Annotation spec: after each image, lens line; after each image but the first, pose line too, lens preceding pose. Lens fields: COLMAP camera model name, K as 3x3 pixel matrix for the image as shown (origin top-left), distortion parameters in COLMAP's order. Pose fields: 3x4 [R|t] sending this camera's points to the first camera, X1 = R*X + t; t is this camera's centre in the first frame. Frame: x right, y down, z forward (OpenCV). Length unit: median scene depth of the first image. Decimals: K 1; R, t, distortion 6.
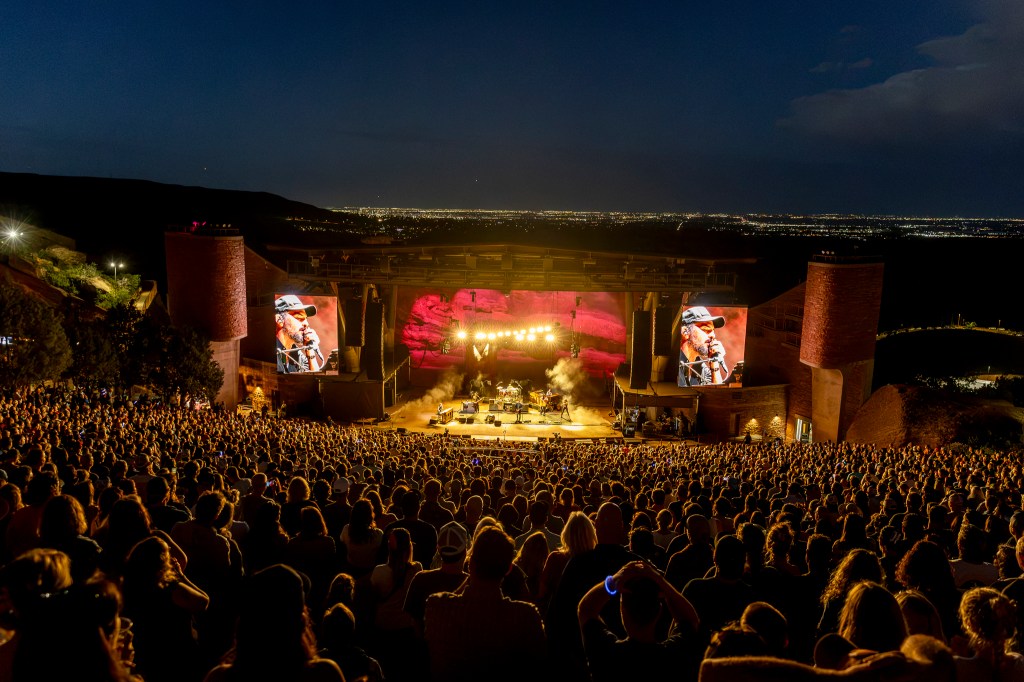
lens RADIAL K [[667.5, 0, 512.1], [0, 667.5, 333.6], [0, 0, 1]] dist [0.003397, 0.003563]
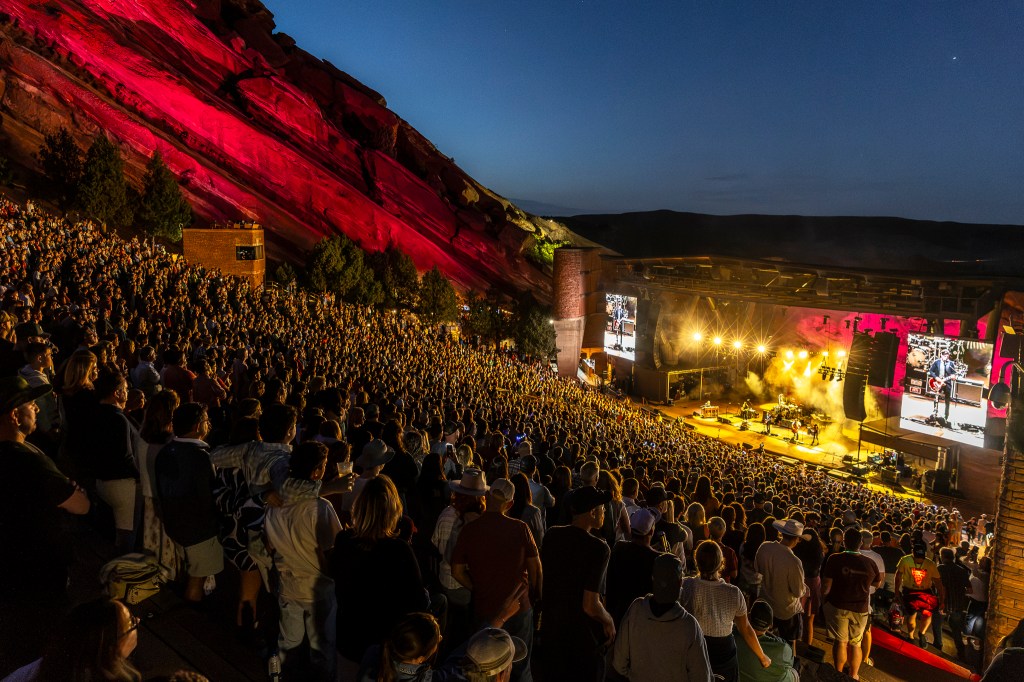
lens RADIAL K [[668.0, 0, 512.0], [0, 668.0, 341.0], [0, 0, 1]] dist [0.006360, 0.000151]
pose [[0.555148, 0.119708, -0.823092, 0.649042], [-0.150798, 0.987675, 0.041936, 0.008486], [0.817967, 0.100840, 0.566357, 0.087648]]
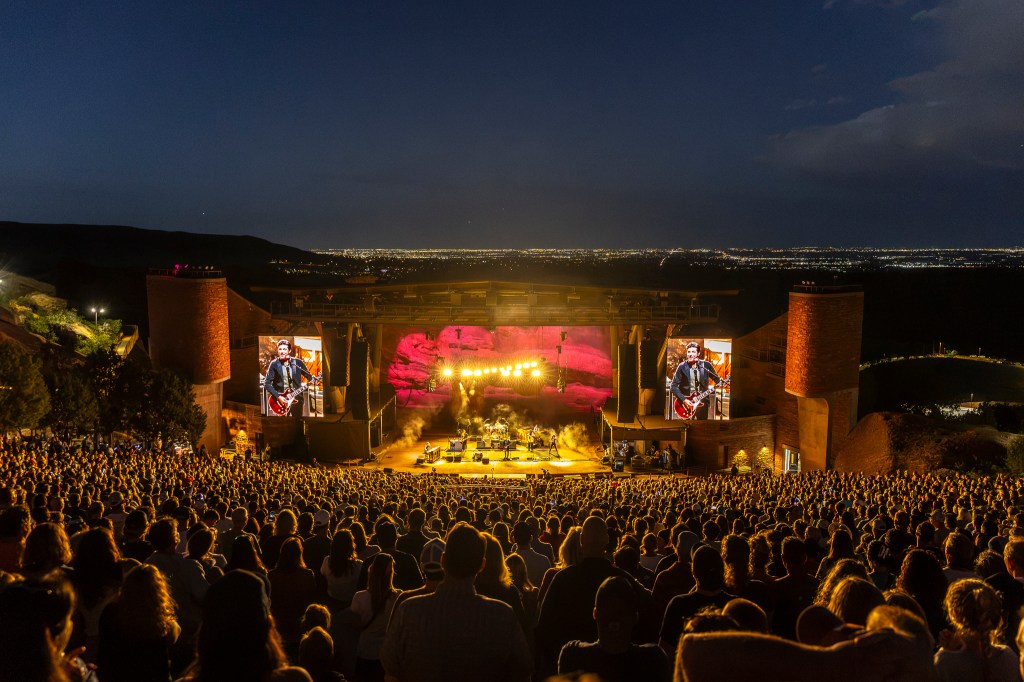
lens RADIAL K [[668.0, 0, 512.0], [0, 668.0, 341.0], [0, 0, 1]] dist [0.006360, 0.000151]
pose [[0.999580, -0.020594, 0.020411, 0.001131], [0.021514, 0.998715, -0.045893, 0.003015], [-0.019440, 0.046313, 0.998738, 0.000714]]
